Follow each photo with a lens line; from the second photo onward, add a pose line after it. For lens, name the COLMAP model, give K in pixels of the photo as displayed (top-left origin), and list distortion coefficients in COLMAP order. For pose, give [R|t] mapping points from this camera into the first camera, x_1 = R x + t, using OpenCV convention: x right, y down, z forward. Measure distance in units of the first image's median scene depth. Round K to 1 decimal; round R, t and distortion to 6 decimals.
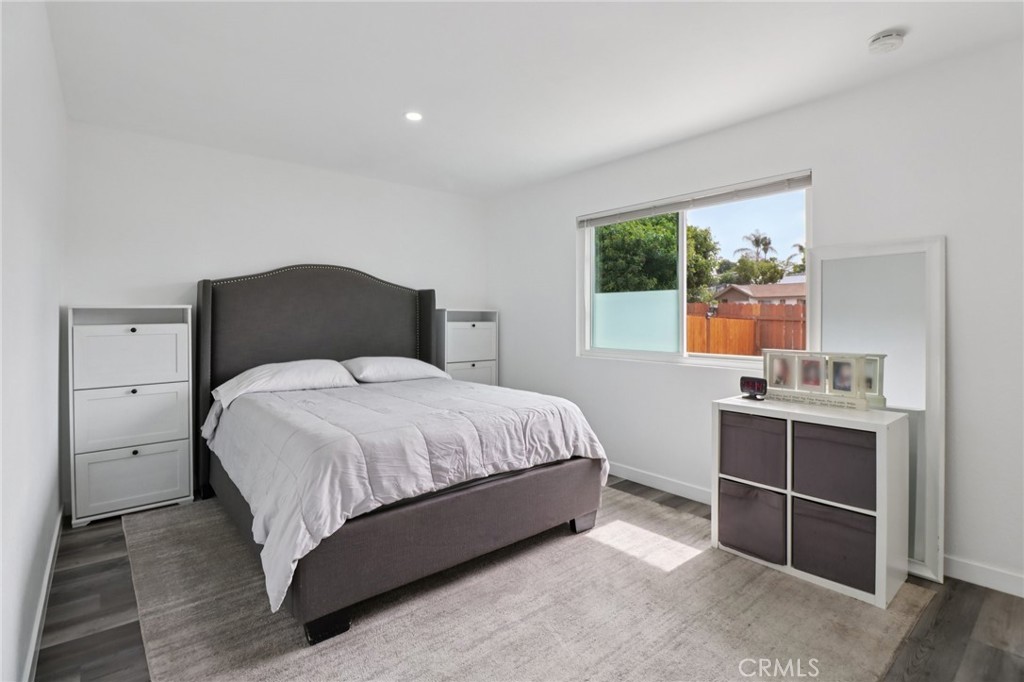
lens RADIAL K [[485.0, 0, 526.3], [0, 485.0, 320.7], [0, 0, 1]] dist [-0.001784, -0.010475]
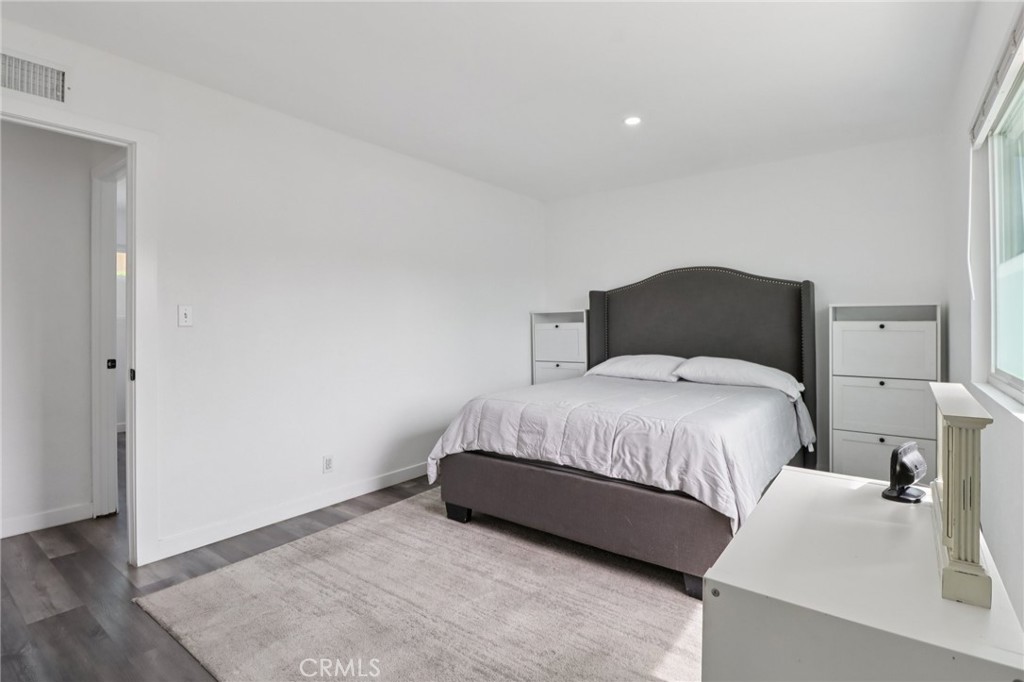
lens RADIAL K [[499.2, 0, 514.7], [0, 499.2, 324.8], [0, 0, 1]] dist [-0.001456, 0.000090]
pose [[0.212579, 0.004669, -0.977133, 0.898663], [-0.000028, 0.999989, 0.004772, 0.007786], [0.977144, -0.000987, 0.212577, 0.620855]]
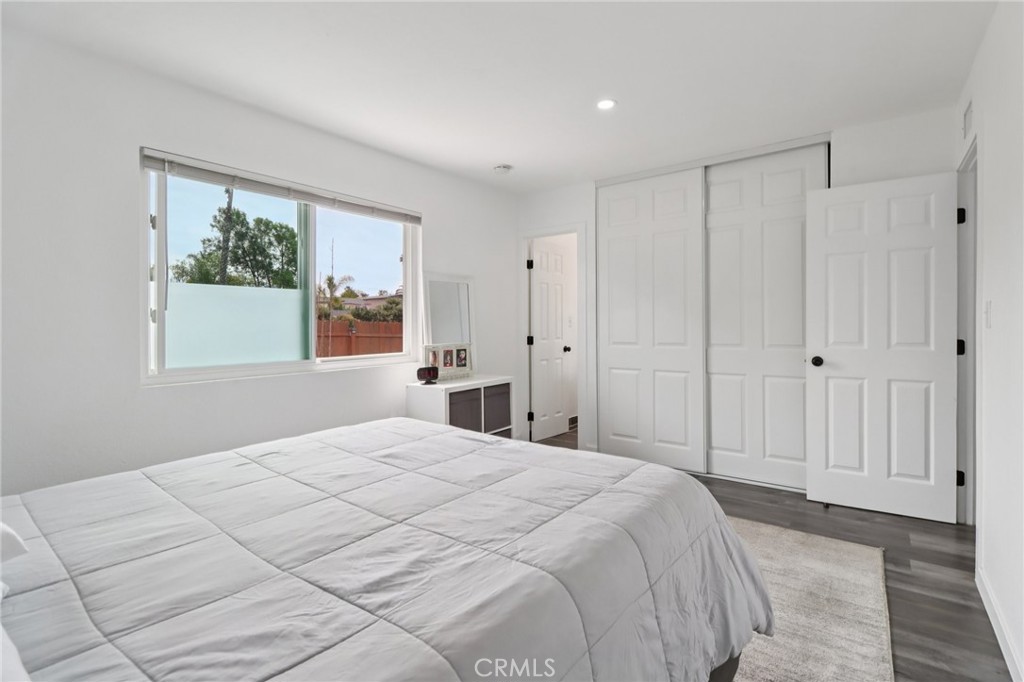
lens RADIAL K [[478.9, 0, 516.5], [0, 478.9, 319.7], [0, 0, 1]] dist [-0.001342, -0.009730]
pose [[-0.214606, 0.004838, 0.976689, -0.890292], [0.007478, 0.999967, -0.003310, -0.003299], [-0.976672, 0.006593, -0.214635, 1.132430]]
